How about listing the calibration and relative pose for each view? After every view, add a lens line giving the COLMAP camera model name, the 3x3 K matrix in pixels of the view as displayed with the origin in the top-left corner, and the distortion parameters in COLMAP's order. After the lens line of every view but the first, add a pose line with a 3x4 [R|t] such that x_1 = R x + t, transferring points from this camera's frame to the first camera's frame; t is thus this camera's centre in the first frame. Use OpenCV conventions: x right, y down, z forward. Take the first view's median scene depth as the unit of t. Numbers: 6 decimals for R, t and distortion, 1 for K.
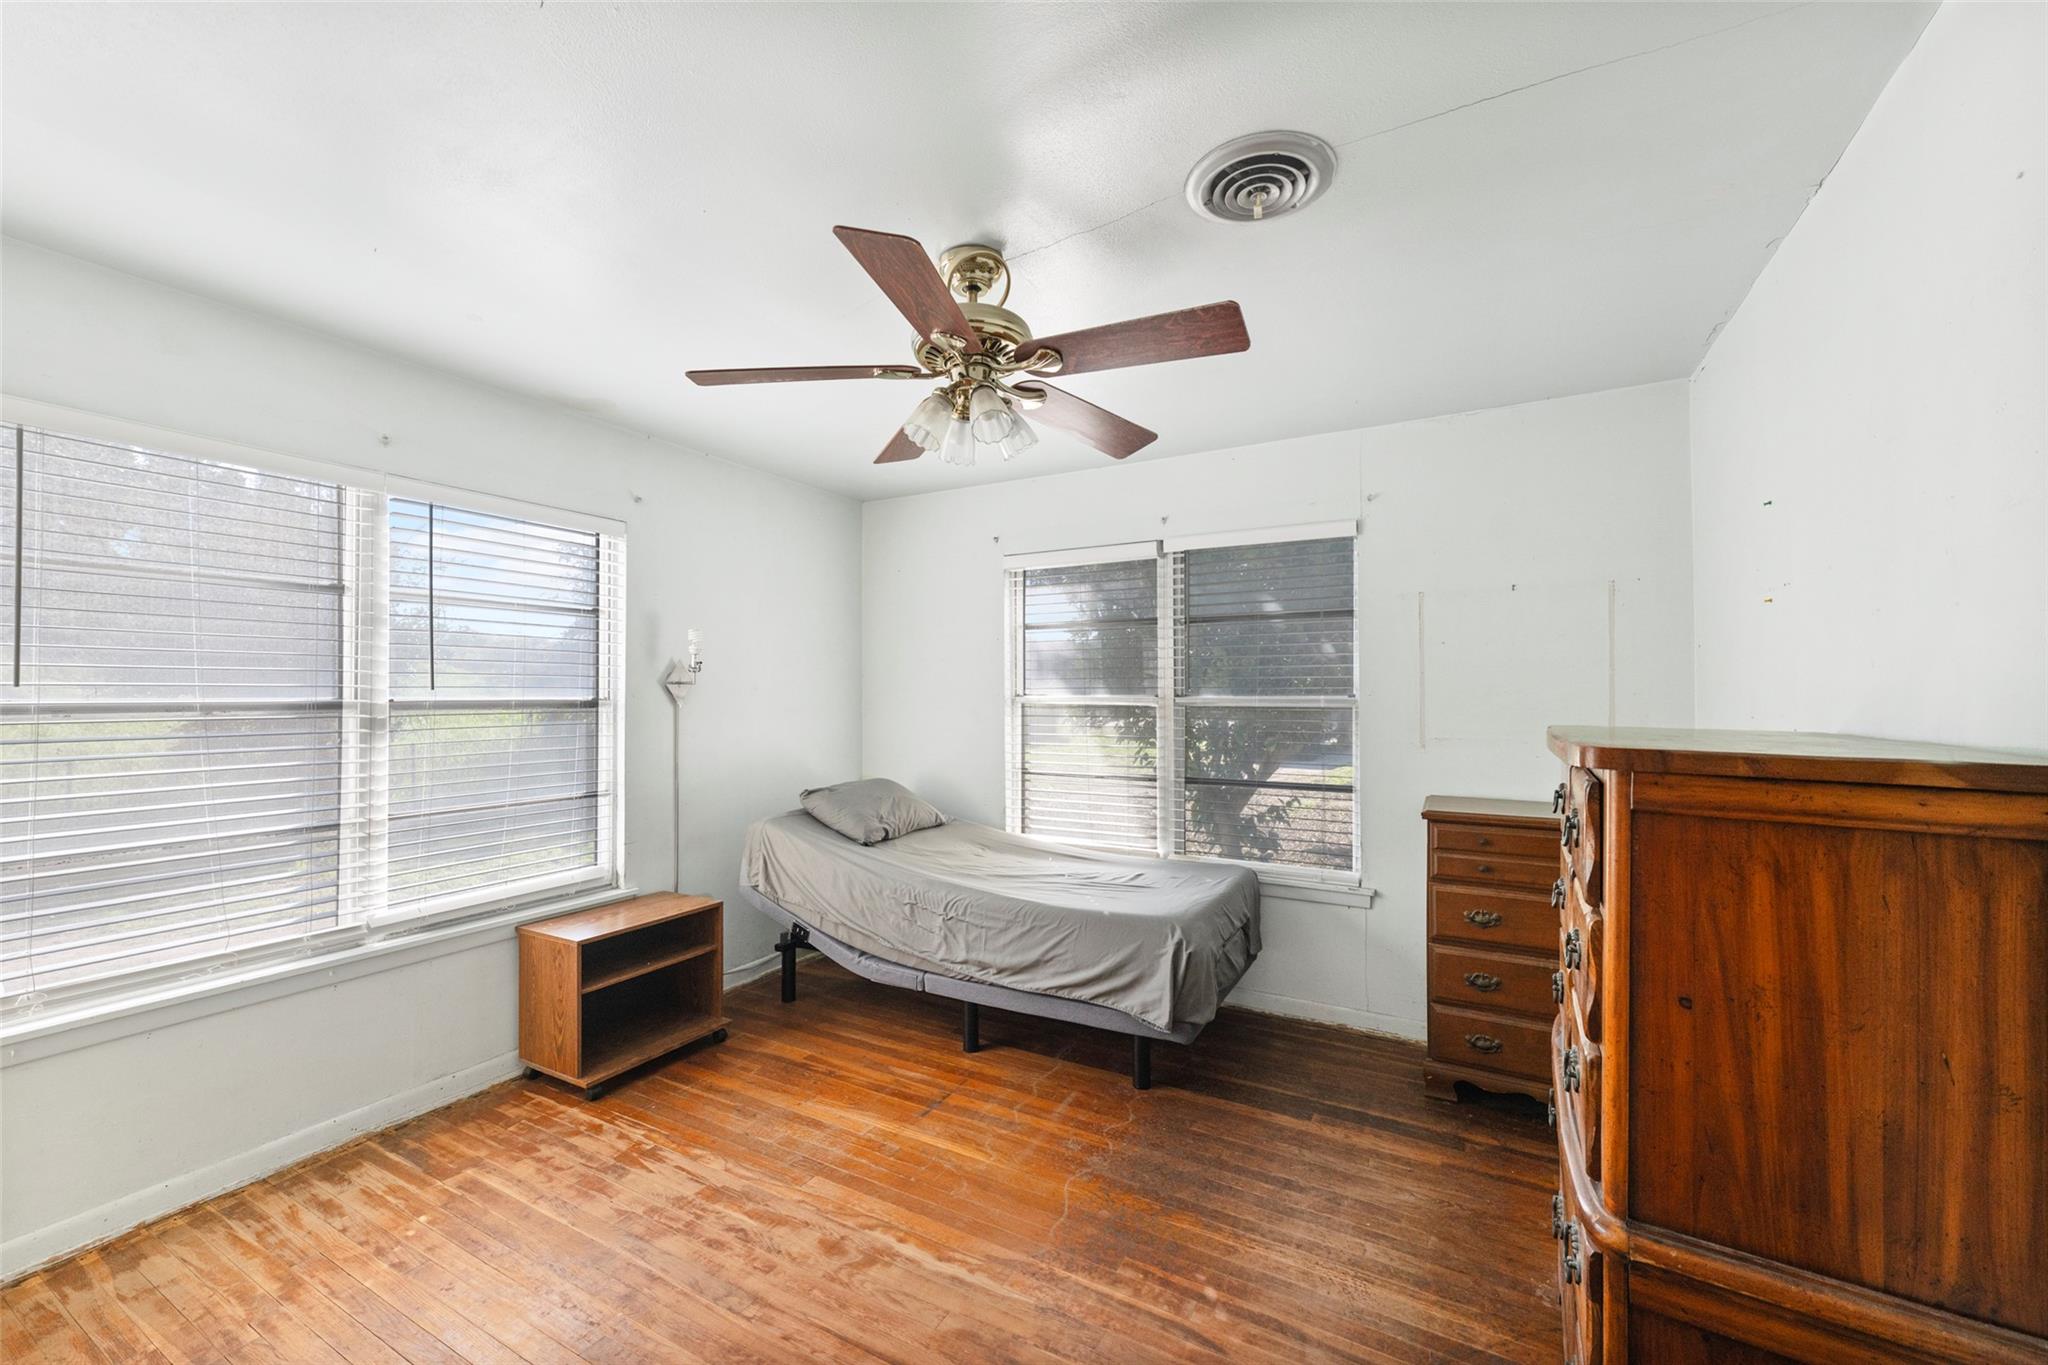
lens RADIAL K [[807.4, 0, 1023.2], [0, 807.4, 689.2], [0, 0, 1]] dist [-0.002070, -0.000177]
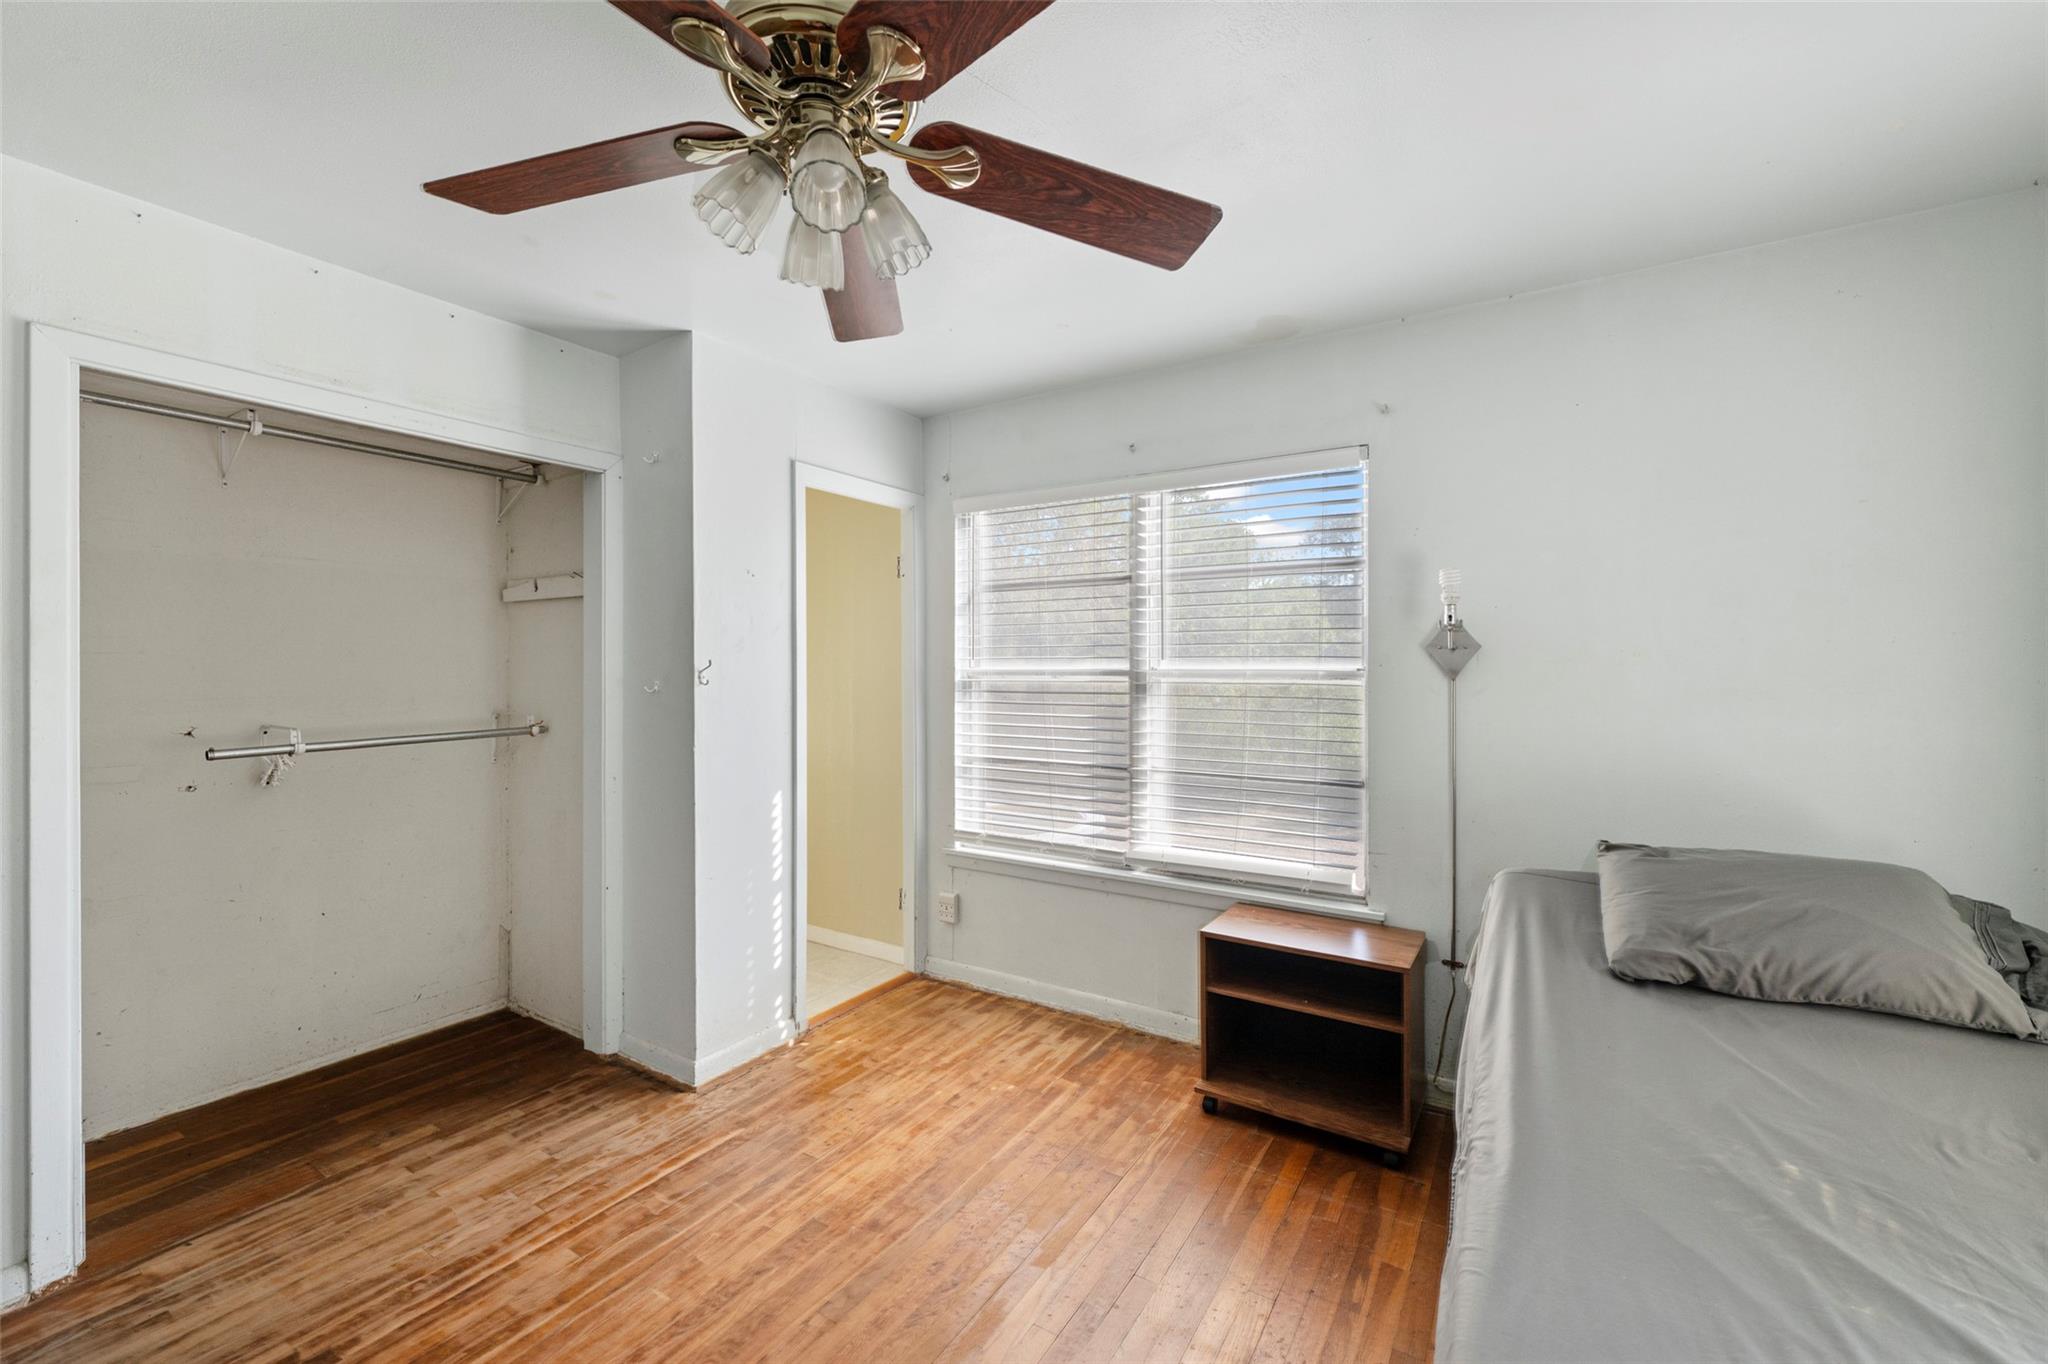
lens RADIAL K [[807.4, 0, 1025.2], [0, 807.4, 676.6], [0, 0, 1]] dist [-0.002070, -0.000177]
pose [[-0.055794, 0.015073, -0.998329, 0.415065], [0.010000, 0.999844, 0.014537, 0.006128], [0.998392, -0.009172, -0.055936, 0.939455]]
